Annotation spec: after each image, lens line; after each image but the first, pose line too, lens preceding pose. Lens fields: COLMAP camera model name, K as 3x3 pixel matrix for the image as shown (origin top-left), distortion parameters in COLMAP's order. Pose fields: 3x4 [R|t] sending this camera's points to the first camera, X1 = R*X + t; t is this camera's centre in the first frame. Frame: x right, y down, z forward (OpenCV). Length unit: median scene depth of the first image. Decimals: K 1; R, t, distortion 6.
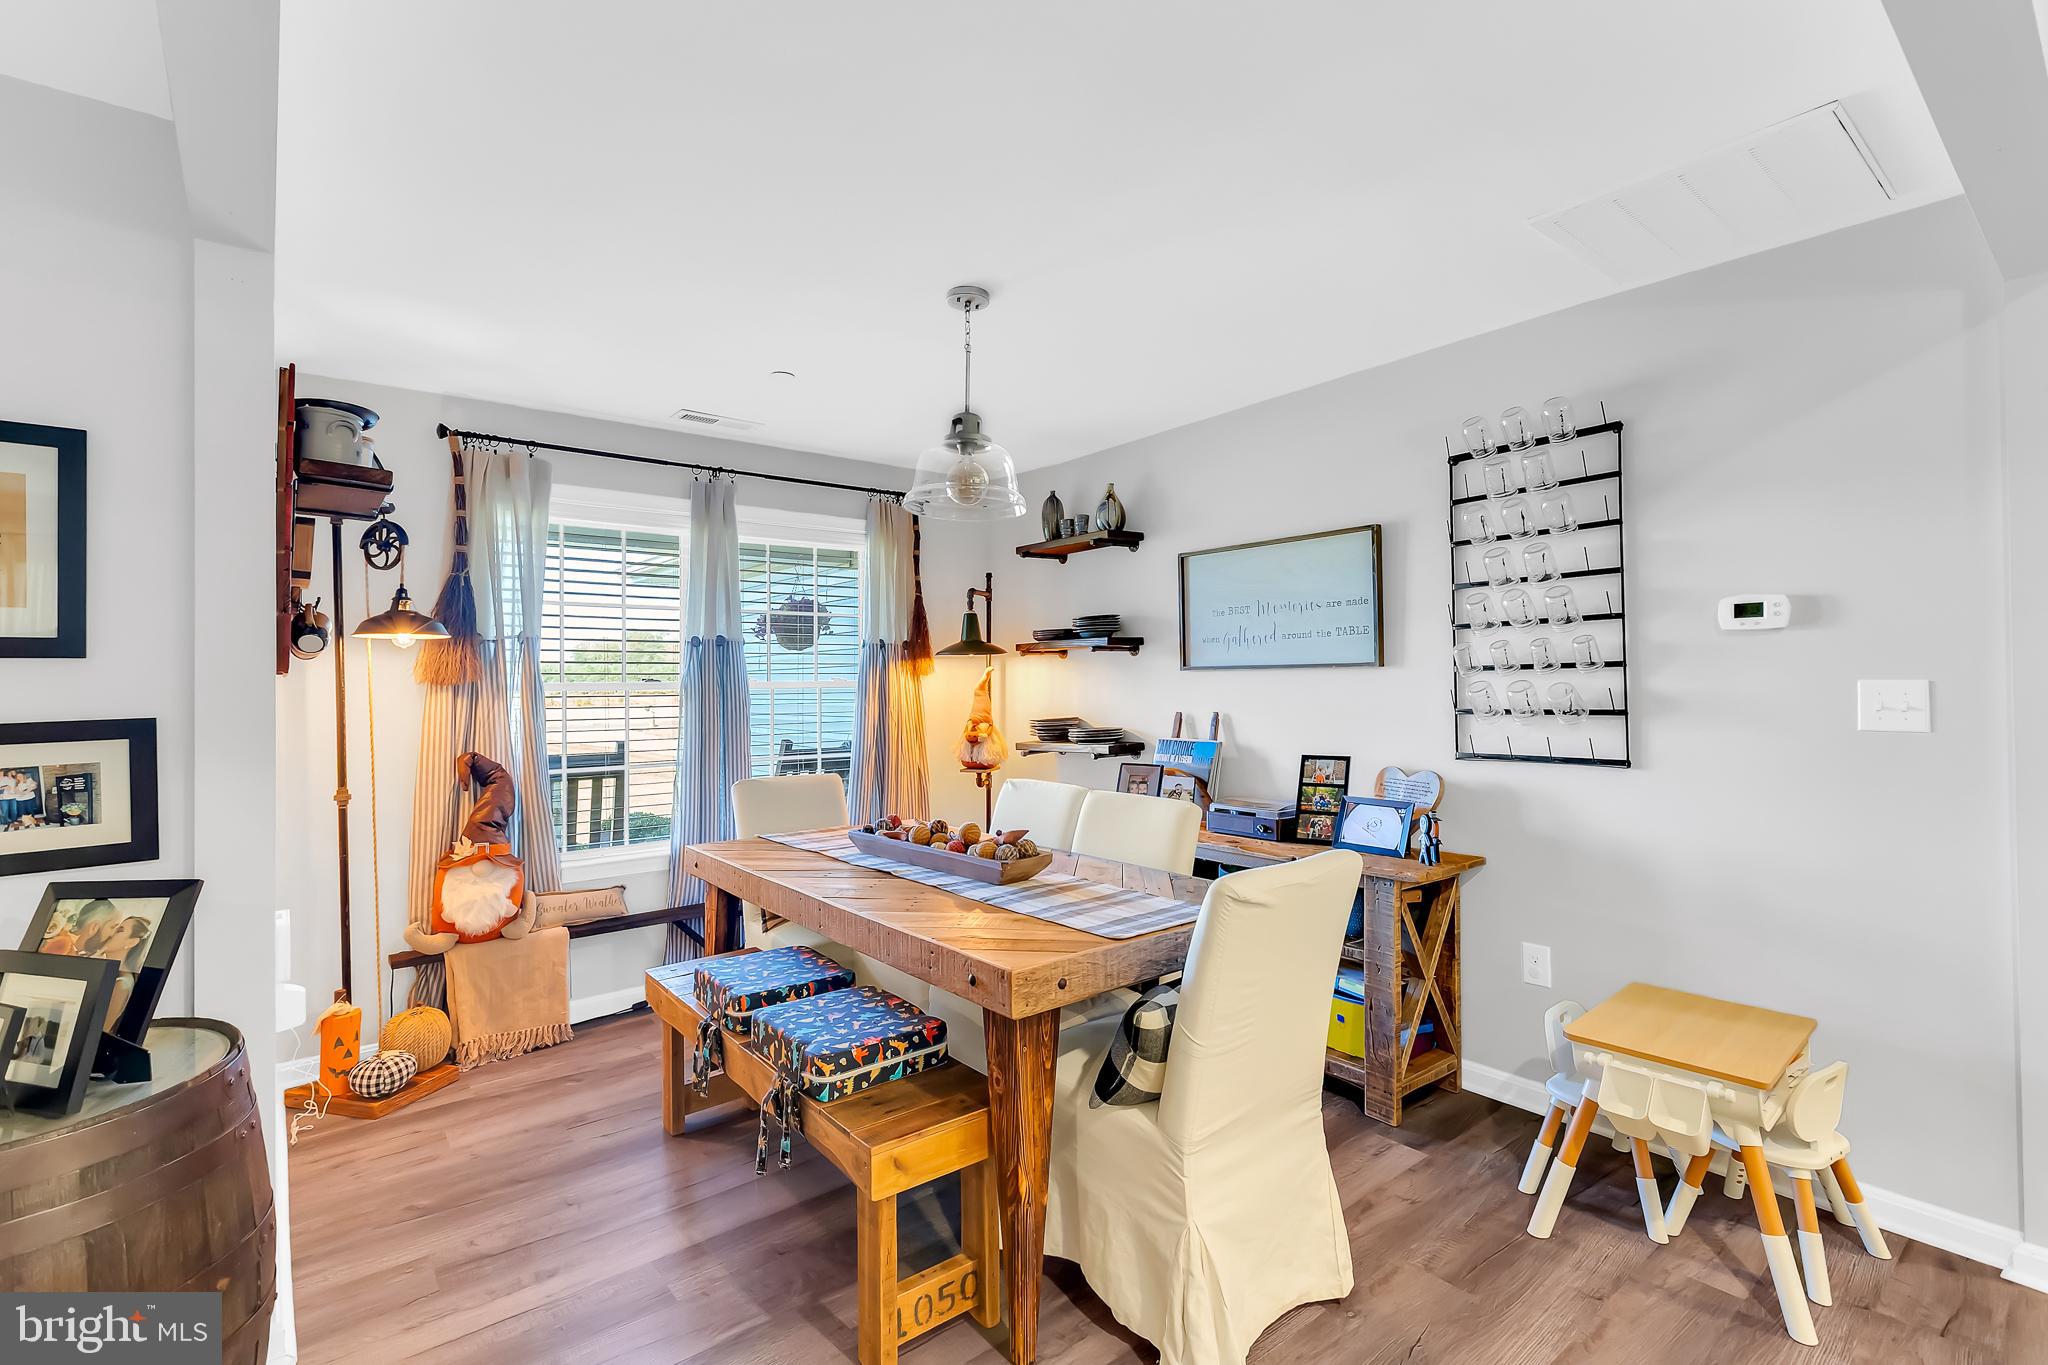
lens RADIAL K [[928.7, 0, 1024.0], [0, 928.7, 682.5], [0, 0, 1]] dist [-0.000519, -0.000649]
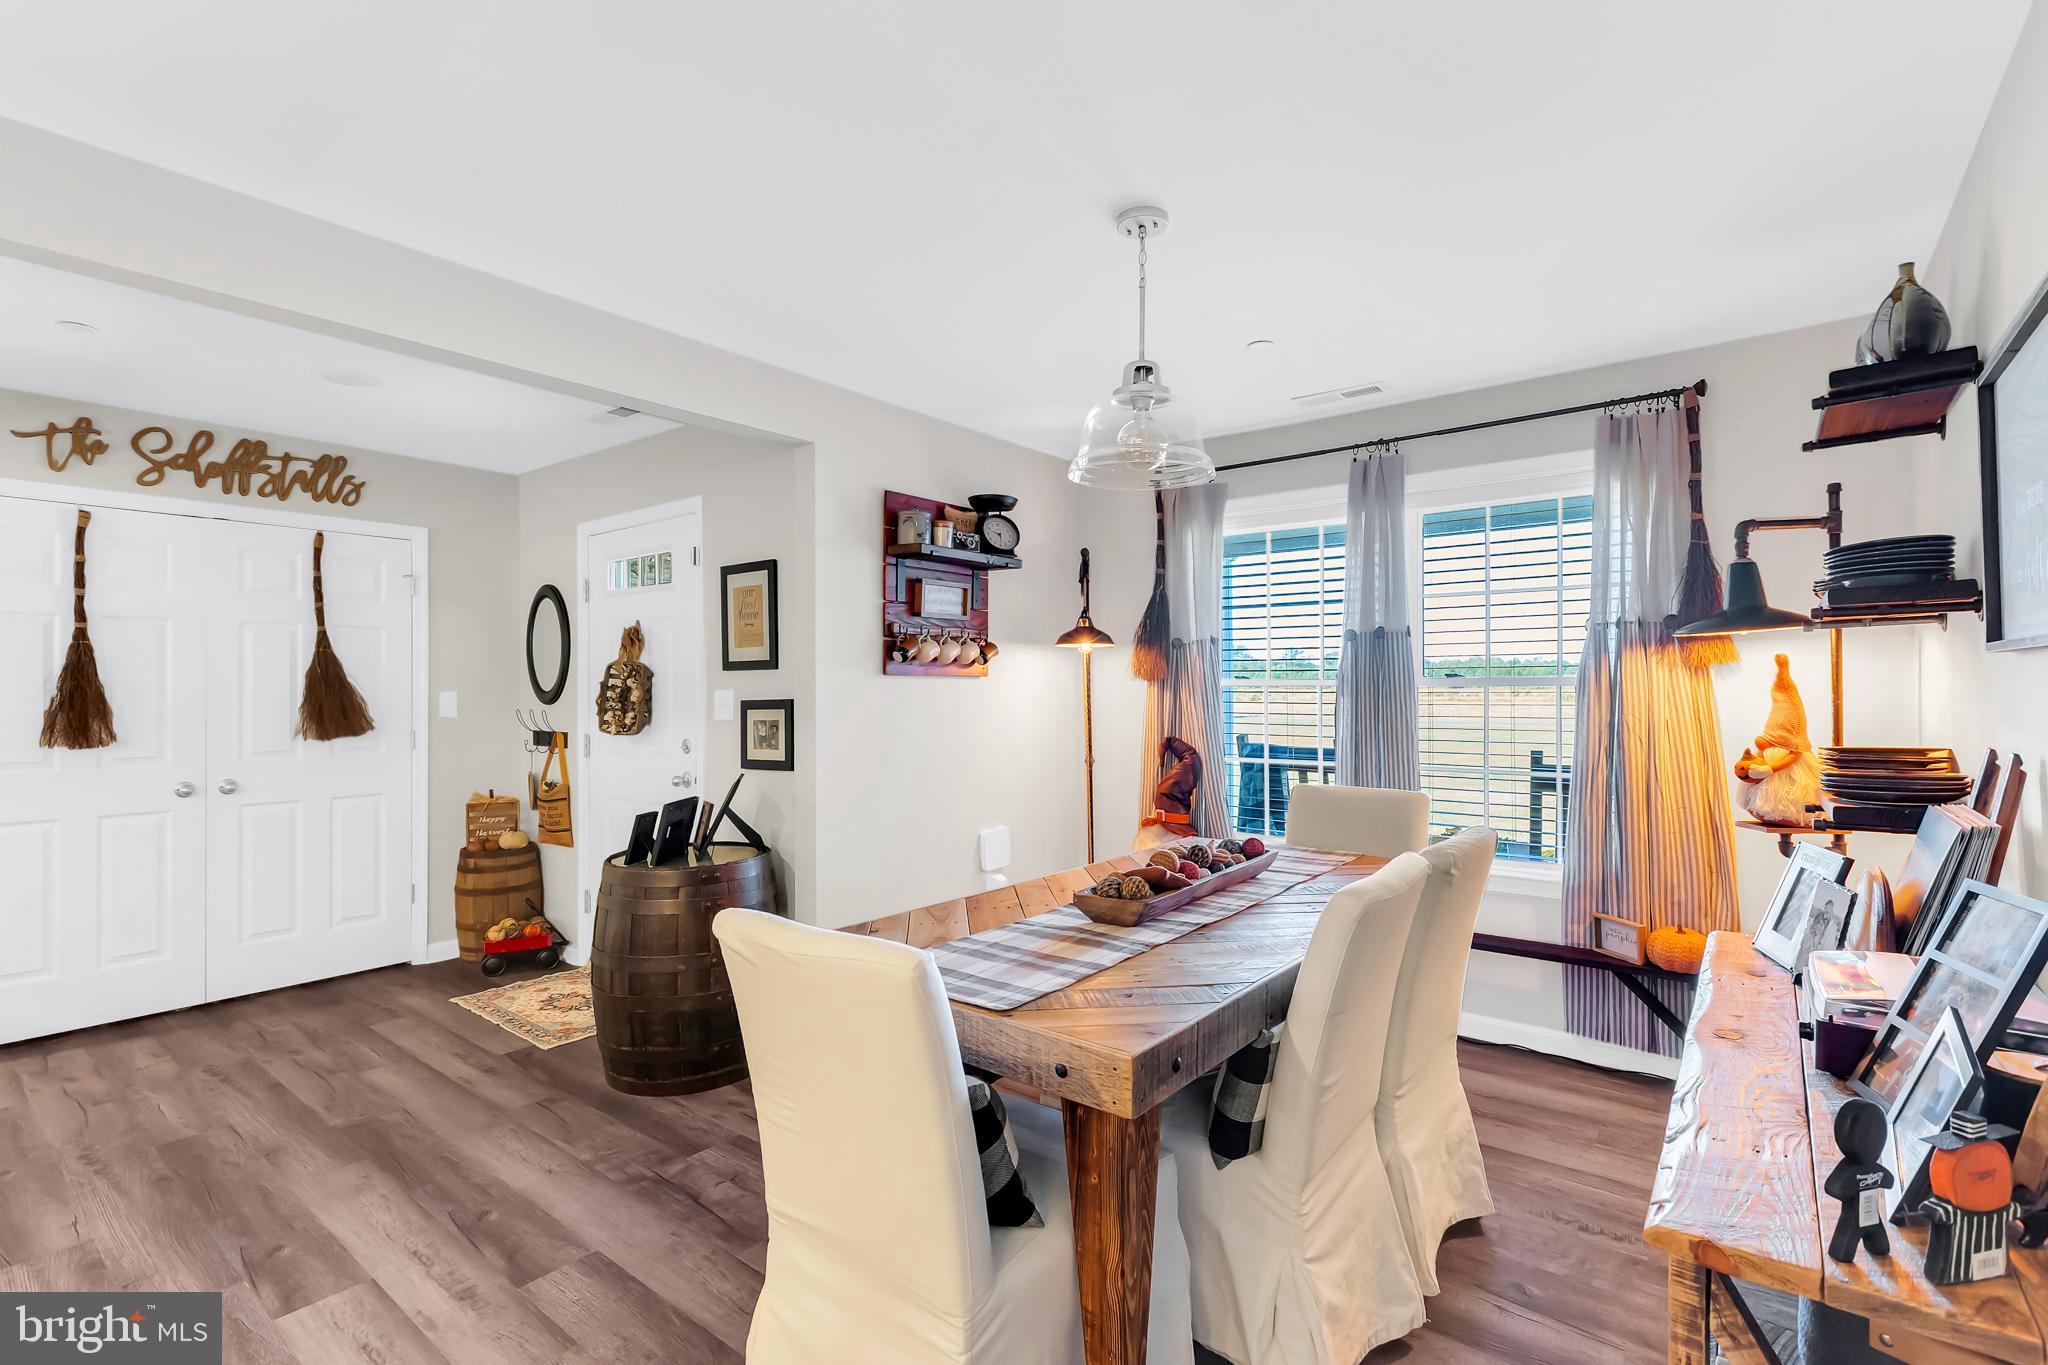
lens RADIAL K [[937.9, 0, 1024.0], [0, 937.9, 682.5], [0, 0, 1]] dist [0.019198, 0.000014]
pose [[0.213981, 0.007009, -0.976813, 0.512670], [0.003825, 0.999961, 0.008013, -0.005211], [0.976830, -0.005451, 0.213946, 0.487751]]
